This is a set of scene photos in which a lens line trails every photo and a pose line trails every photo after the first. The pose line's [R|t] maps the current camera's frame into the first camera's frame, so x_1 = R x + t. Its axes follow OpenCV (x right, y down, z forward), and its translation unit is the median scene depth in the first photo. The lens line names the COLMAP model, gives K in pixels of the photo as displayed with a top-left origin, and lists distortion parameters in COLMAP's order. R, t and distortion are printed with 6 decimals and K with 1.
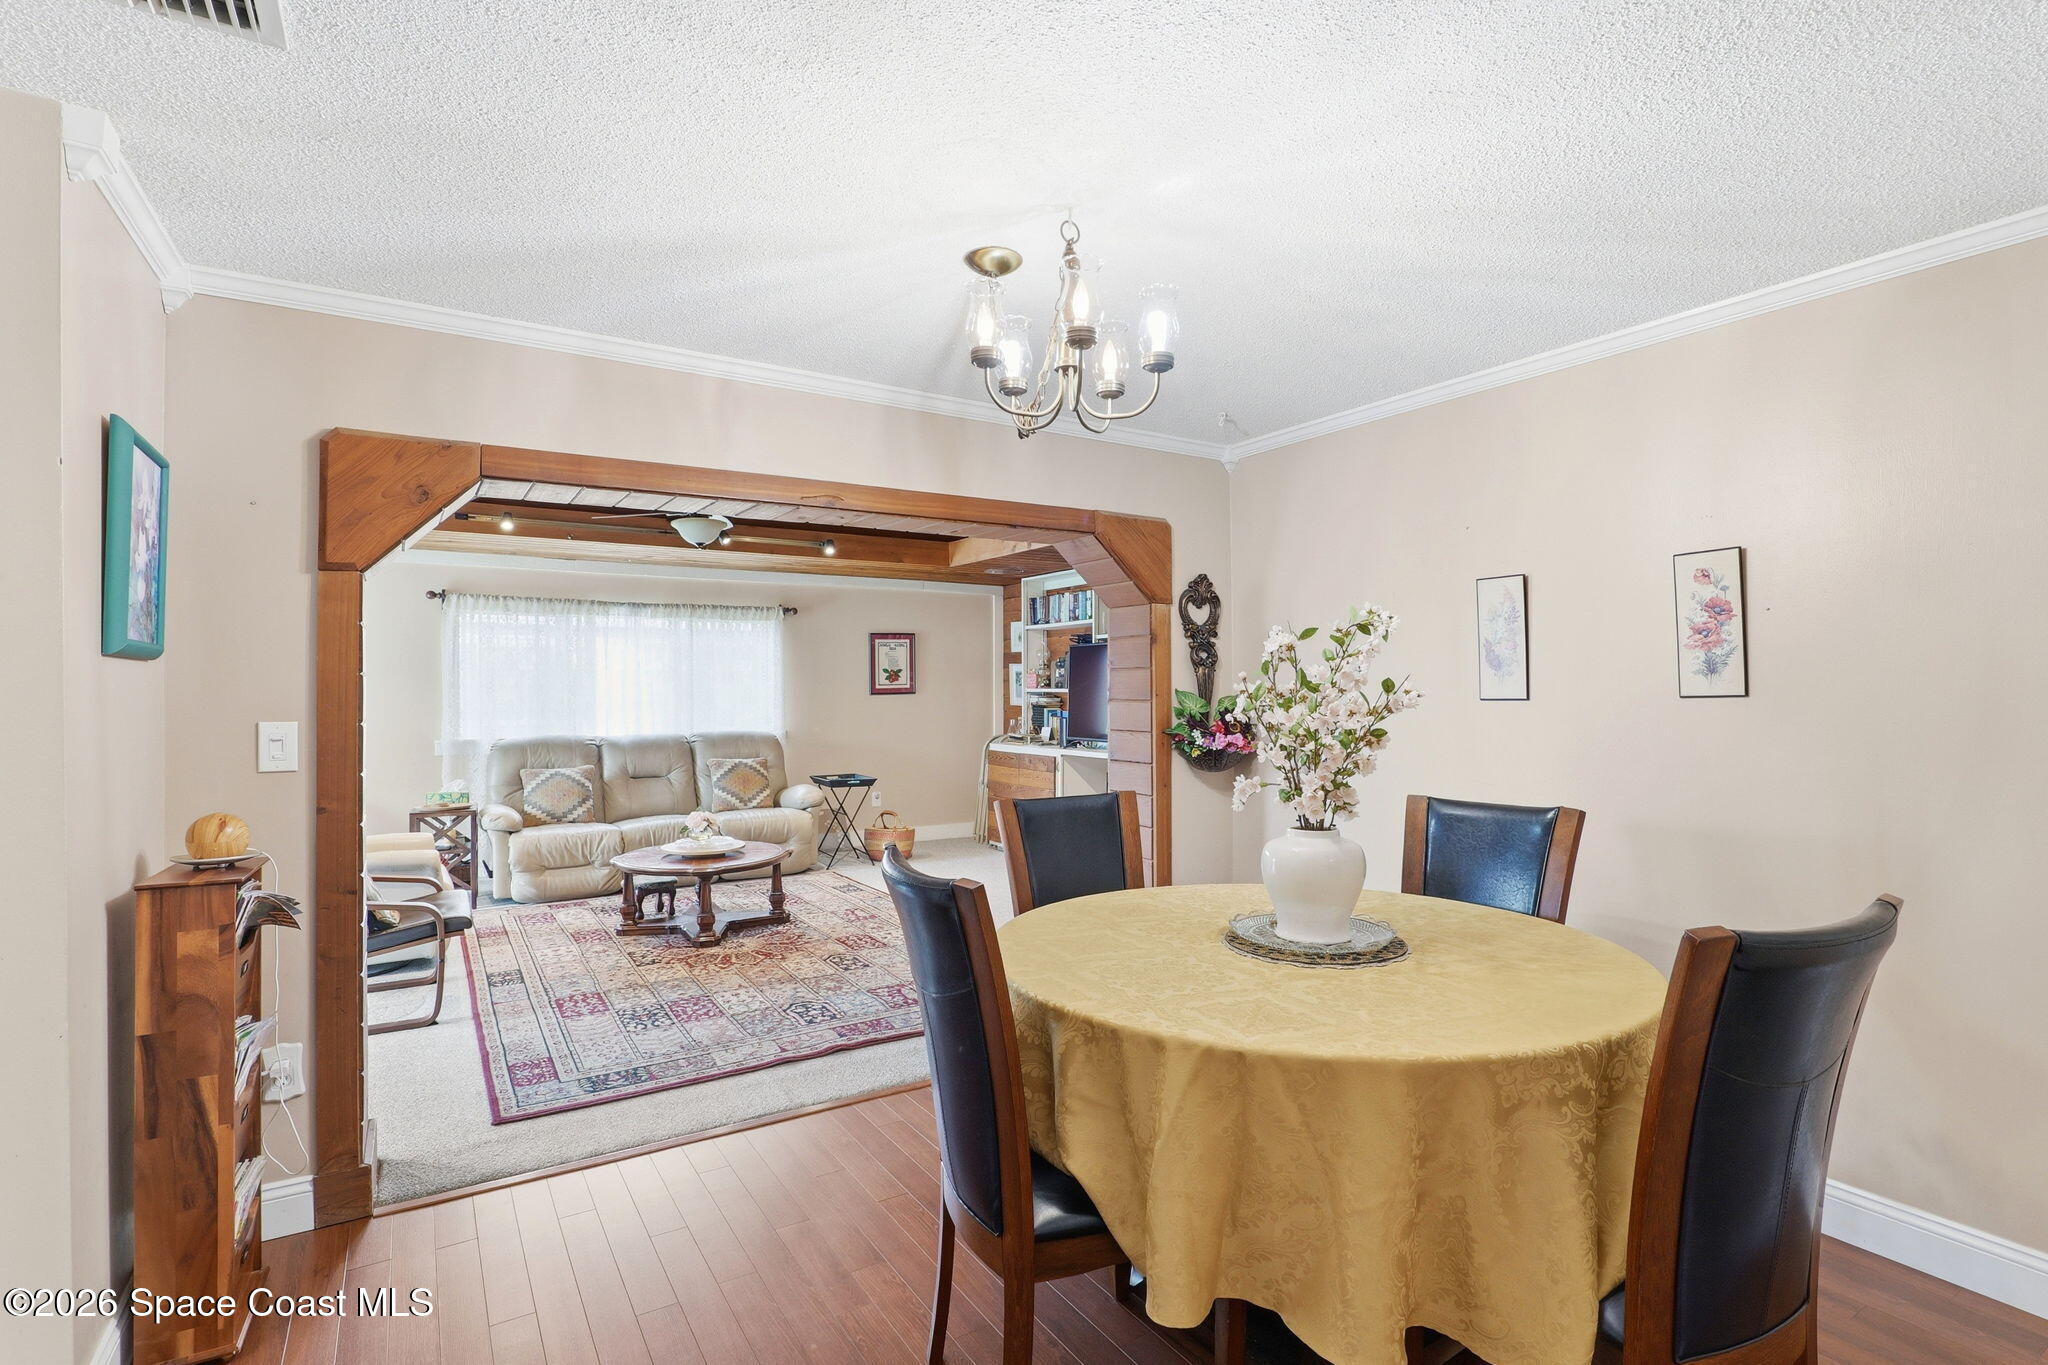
lens RADIAL K [[968.1, 0, 1024.0], [0, 968.1, 682.5], [0, 0, 1]] dist [-0.020705, 0.006158]
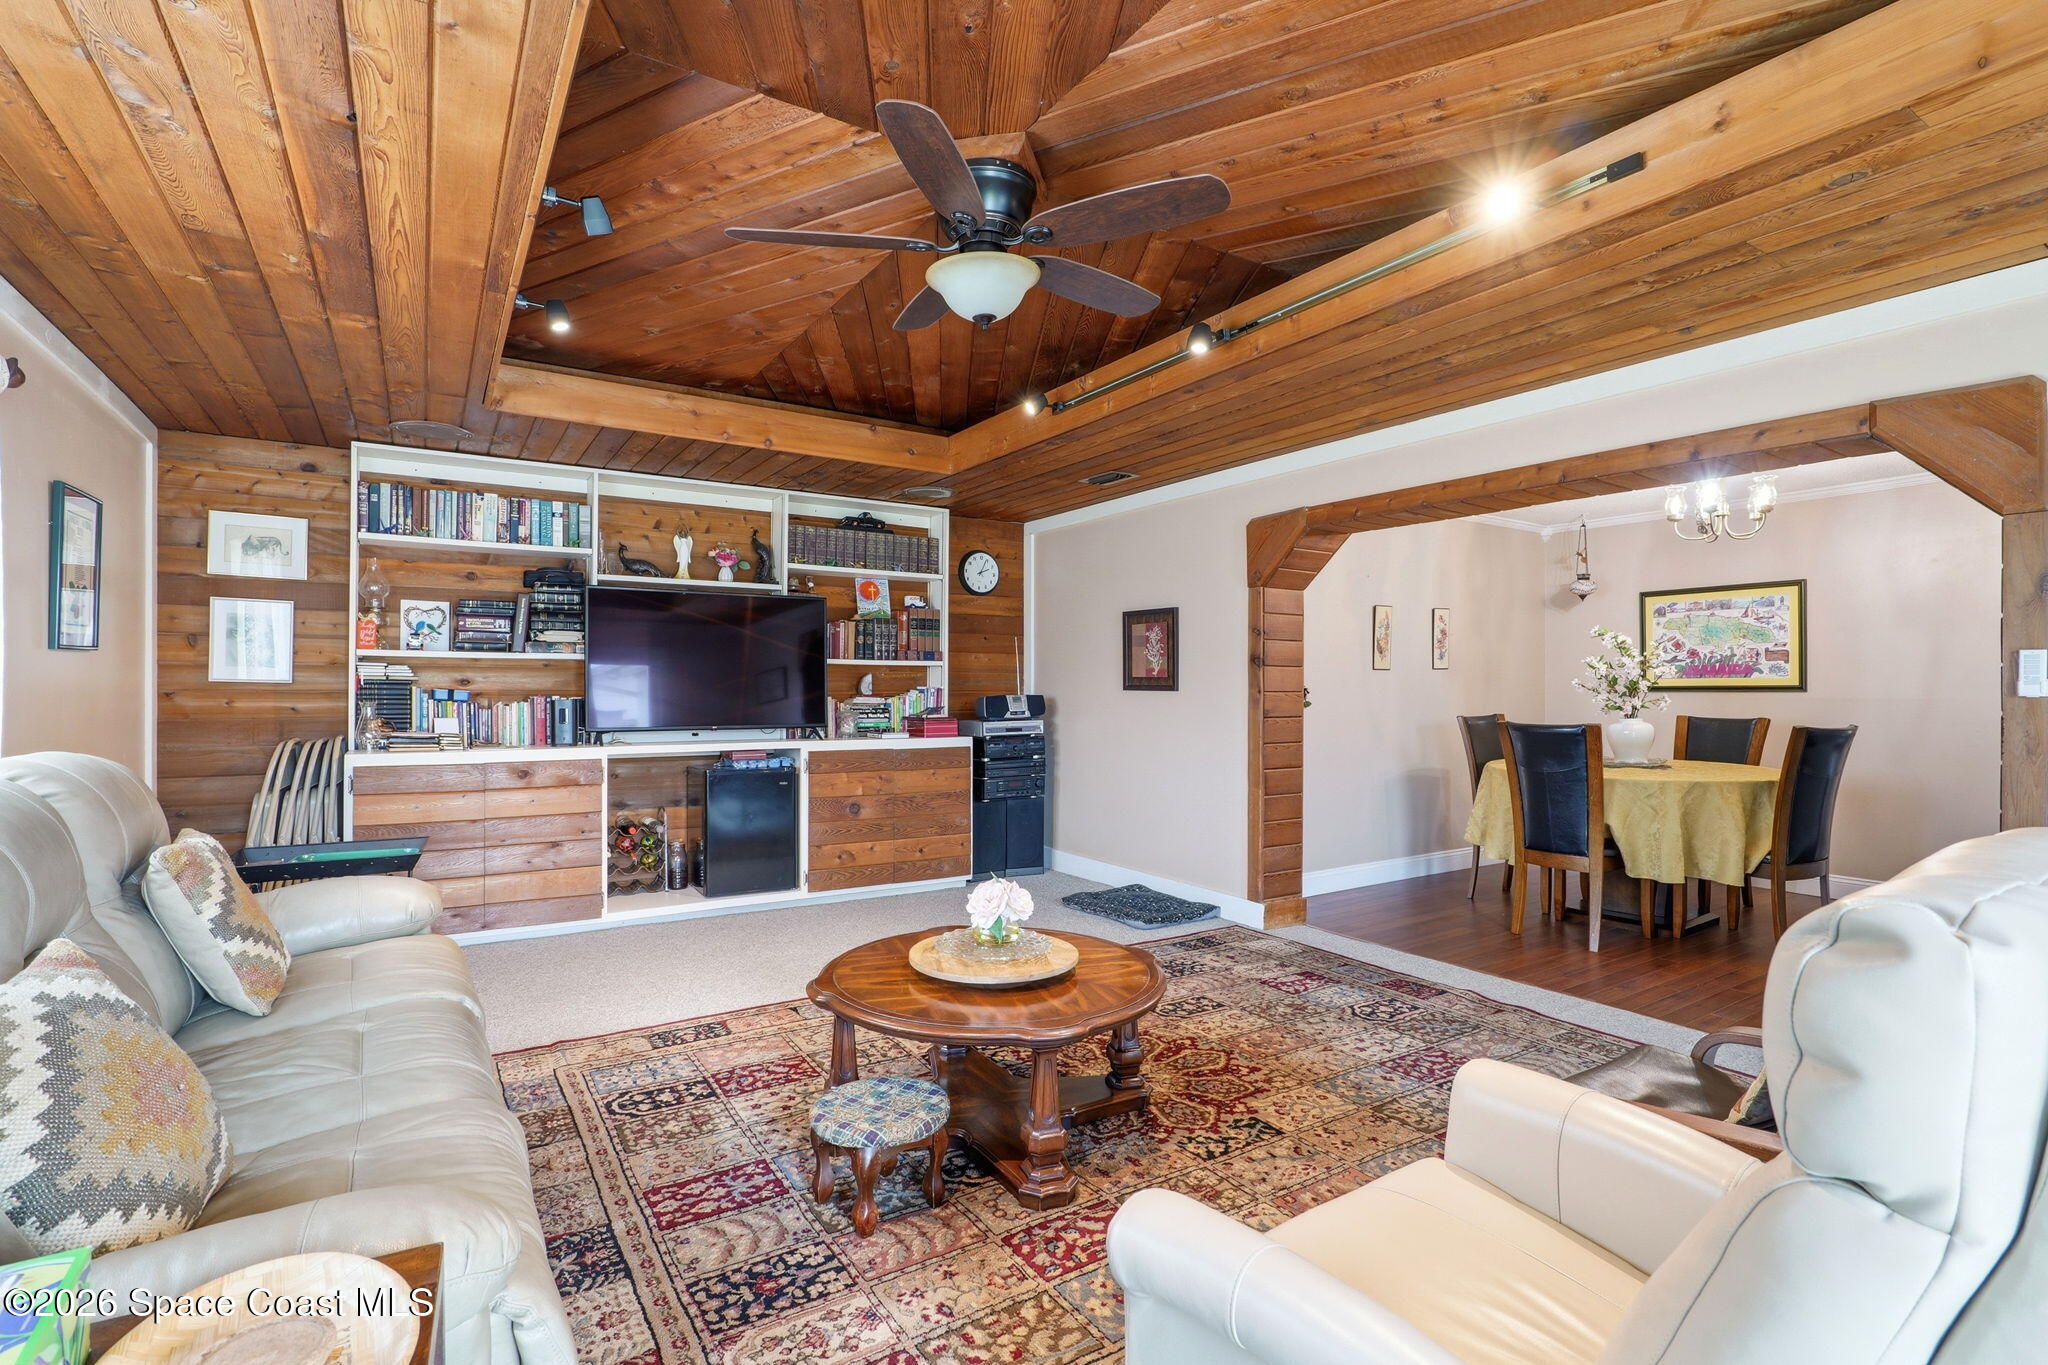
lens RADIAL K [[968.1, 0, 1024.0], [0, 968.1, 682.5], [0, 0, 1]] dist [-0.020705, 0.006158]
pose [[-0.008562, 0.007387, 0.999936, -0.674241], [-0.006419, 0.999952, -0.007442, 0.032665], [-0.999943, -0.006483, -0.008515, 0.823762]]
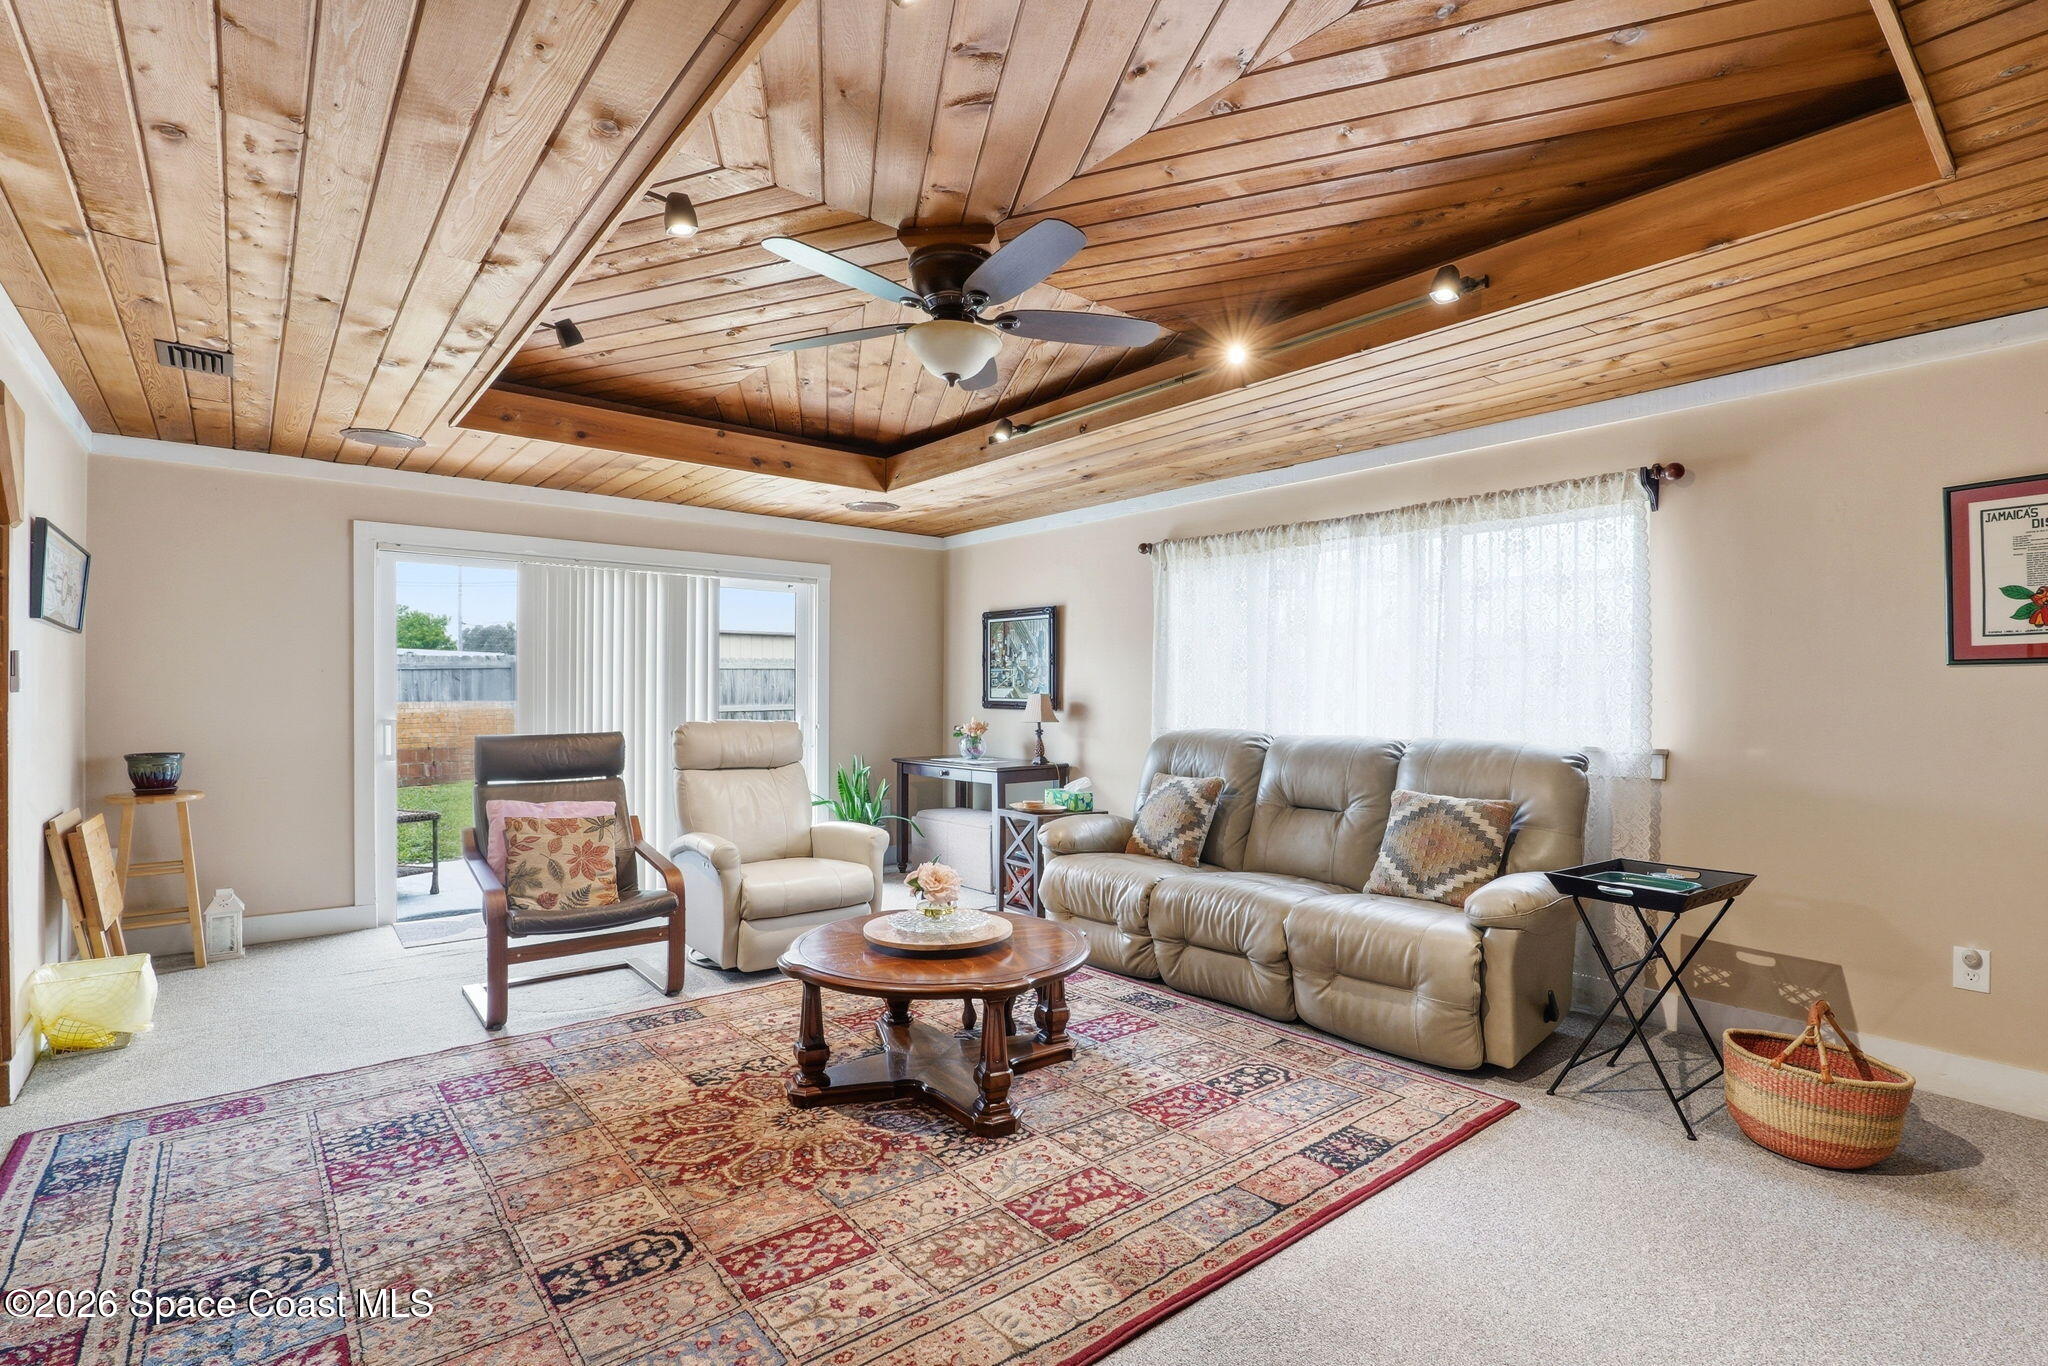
lens RADIAL K [[968.1, 0, 1024.0], [0, 968.1, 683.0], [0, 0, 1]] dist [-0.020705, 0.006158]
pose [[0.126643, -0.009615, -0.991902, 0.182085], [-0.002977, 0.999945, -0.010073, 0.030838], [0.991944, 0.004229, 0.126608, 0.813904]]
